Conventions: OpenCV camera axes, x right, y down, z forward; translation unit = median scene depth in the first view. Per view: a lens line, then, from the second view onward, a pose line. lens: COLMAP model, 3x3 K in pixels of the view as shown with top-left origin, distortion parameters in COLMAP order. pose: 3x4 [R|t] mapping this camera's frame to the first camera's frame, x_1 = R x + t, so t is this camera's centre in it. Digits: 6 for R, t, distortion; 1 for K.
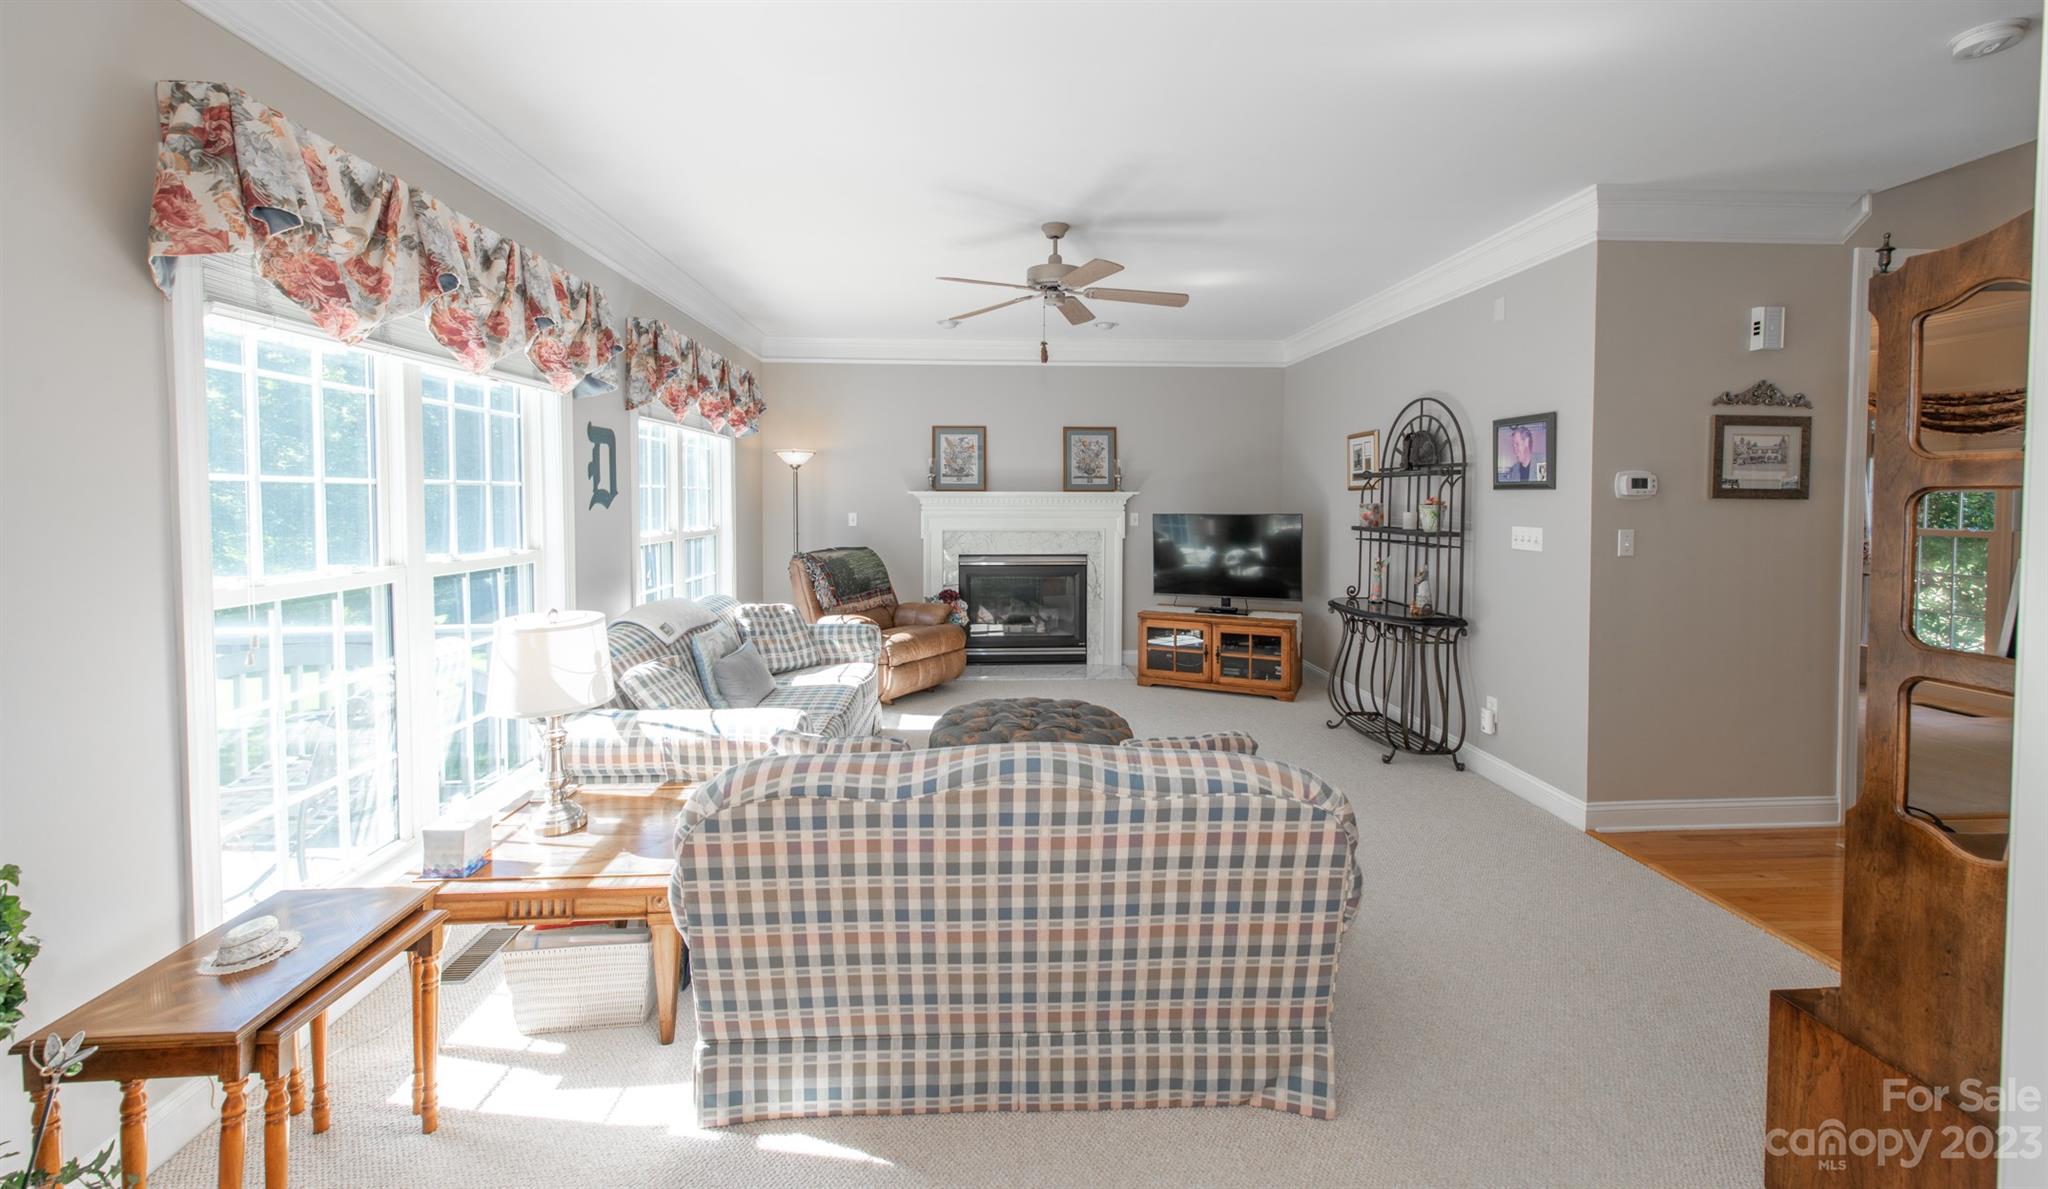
lens RADIAL K [[806.4, 0, 1001.1], [0, 806.4, 499.9], [0, 0, 1]] dist [0.001355, -0.000496]
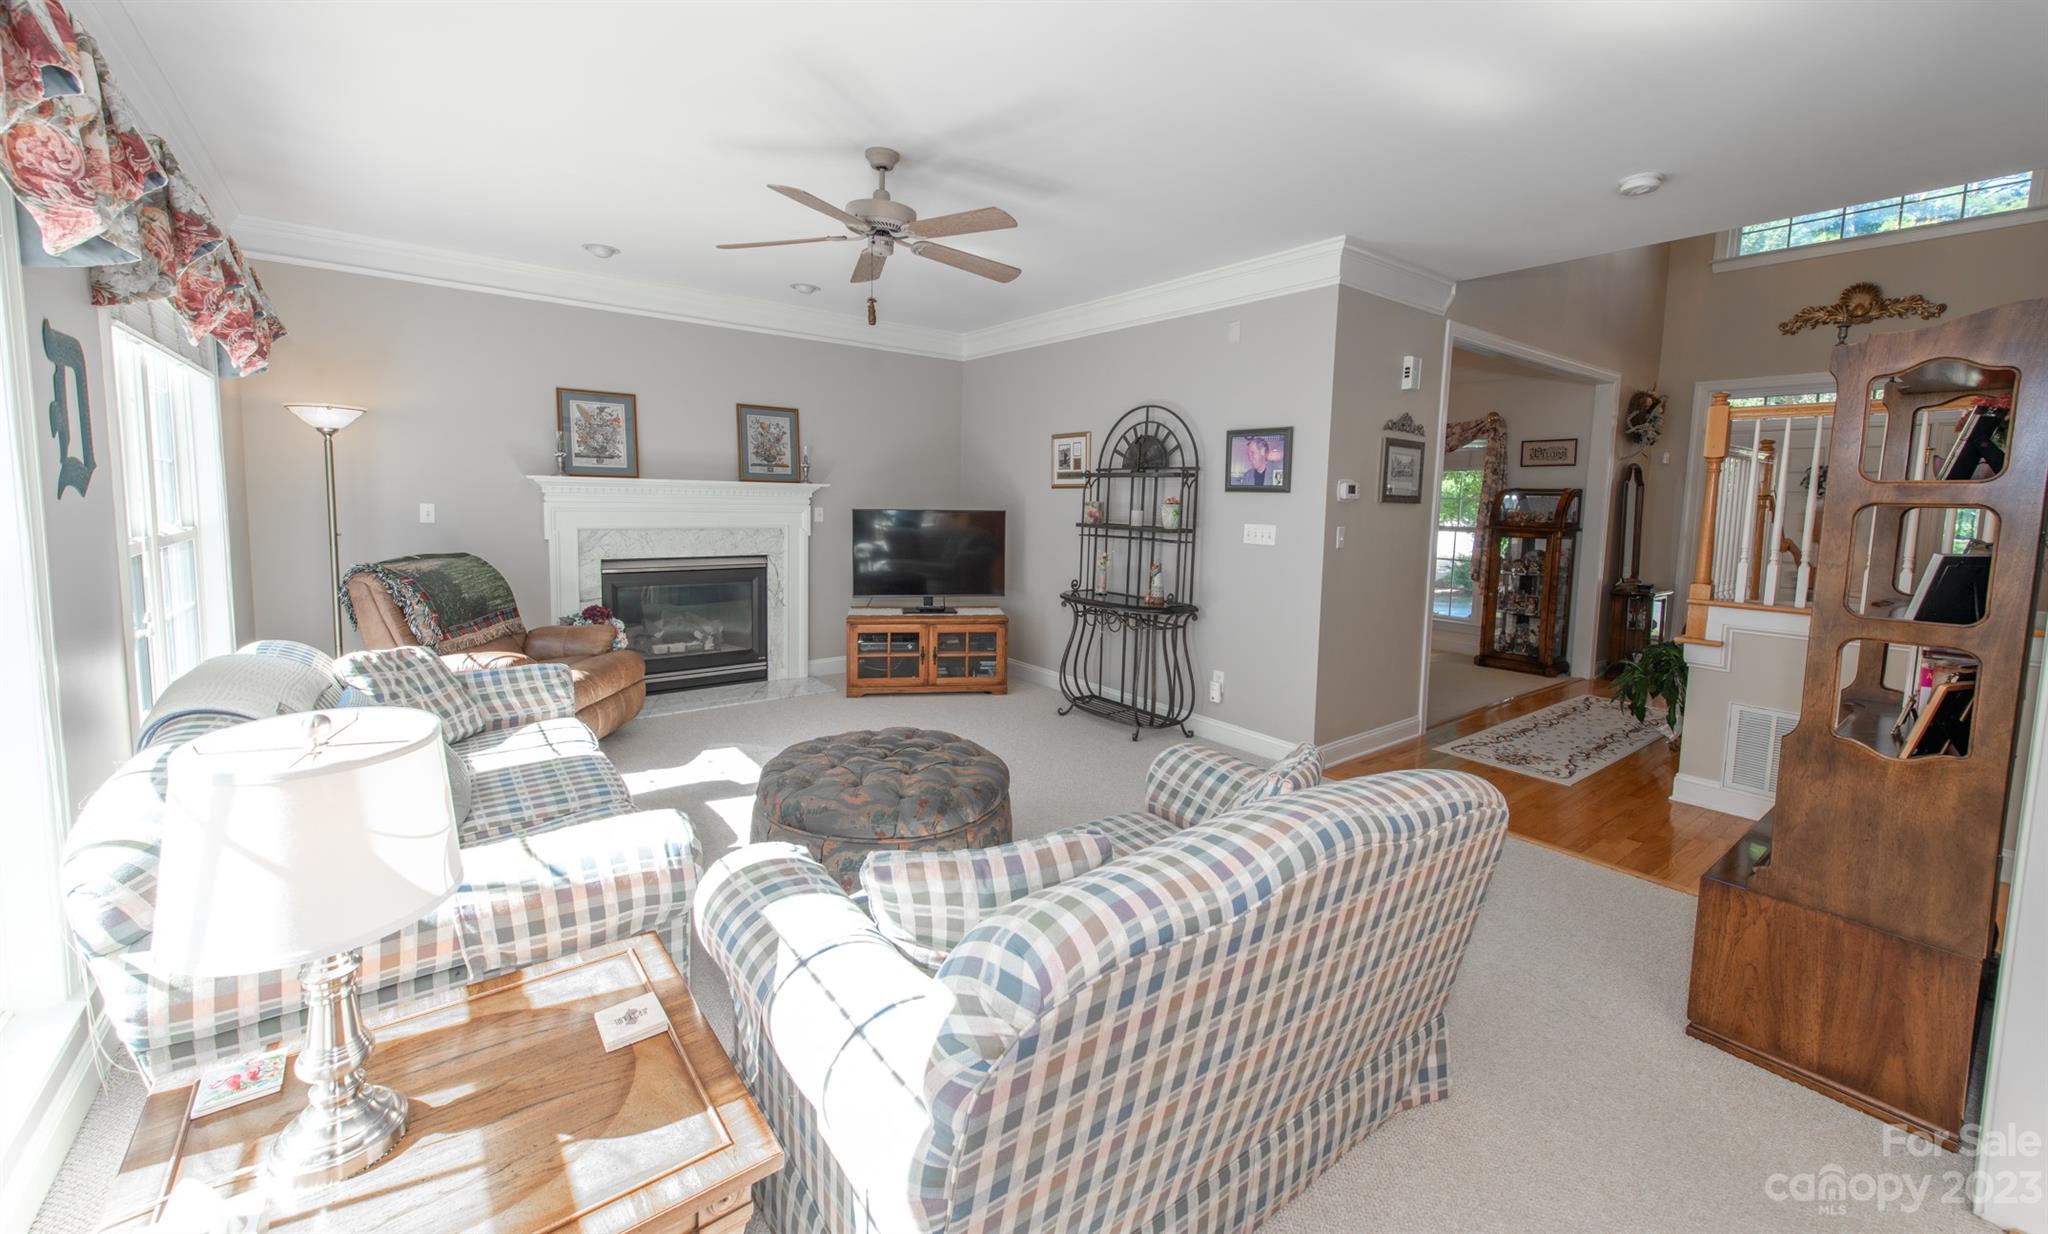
lens RADIAL K [[813.8, 0, 1019.2], [0, 813.8, 551.6], [0, 0, 1]] dist [0.020759, -0.005955]
pose [[0.818497, -0.023767, 0.574019, -0.262042], [-0.018785, 0.997502, 0.068088, -0.001024], [-0.574203, -0.066513, 0.816007, 0.198323]]
